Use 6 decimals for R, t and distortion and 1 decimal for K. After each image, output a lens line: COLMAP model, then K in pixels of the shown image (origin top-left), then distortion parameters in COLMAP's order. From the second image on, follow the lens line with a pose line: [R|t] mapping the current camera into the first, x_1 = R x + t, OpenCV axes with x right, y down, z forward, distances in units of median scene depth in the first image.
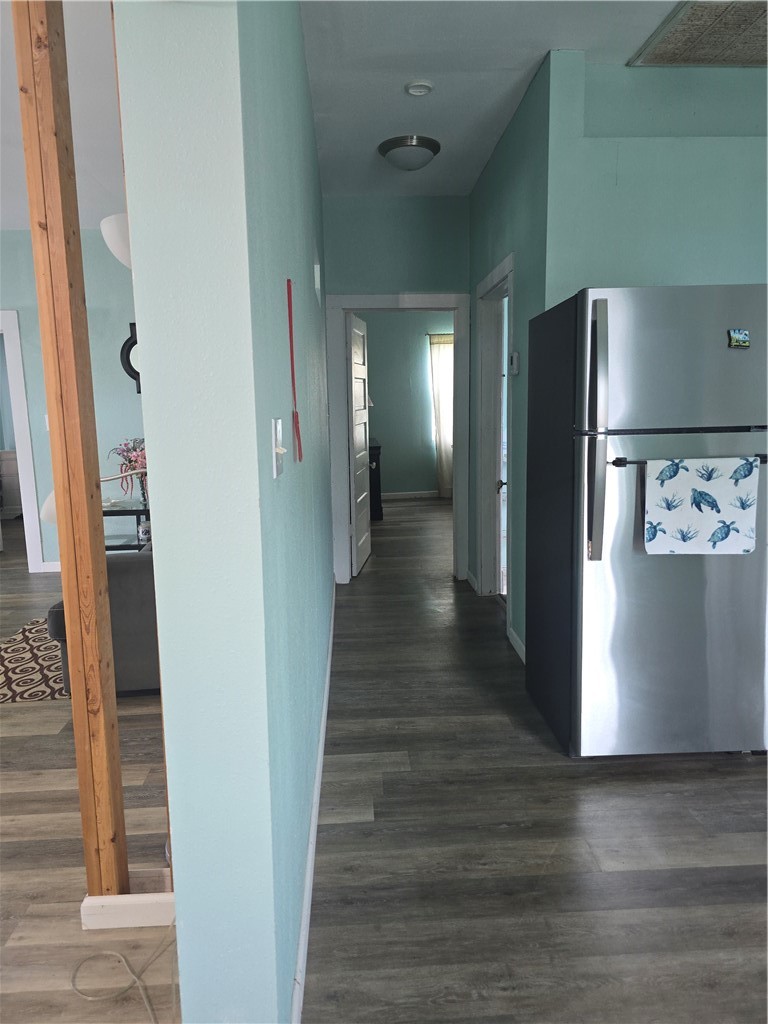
lens RADIAL K [[686.7, 0, 384.0], [0, 686.7, 512.0], [0, 0, 1]] dist [0.028226, -0.000972]
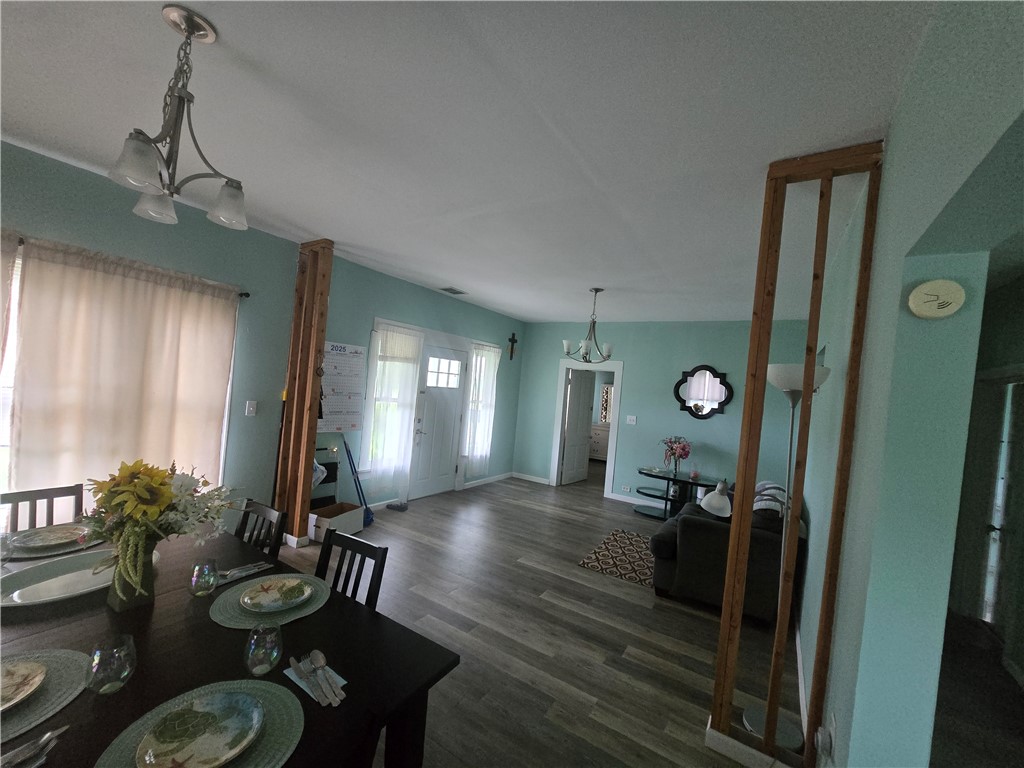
lens RADIAL K [[416.1, 0, 512.0], [0, 416.1, 384.0], [0, 0, 1]] dist [-0.000129, -0.000003]
pose [[0.804889, 0.091477, -0.586332, -0.110328], [-0.196909, 0.973238, -0.118467, -0.035439], [0.559804, 0.210807, 0.801362, -0.135173]]
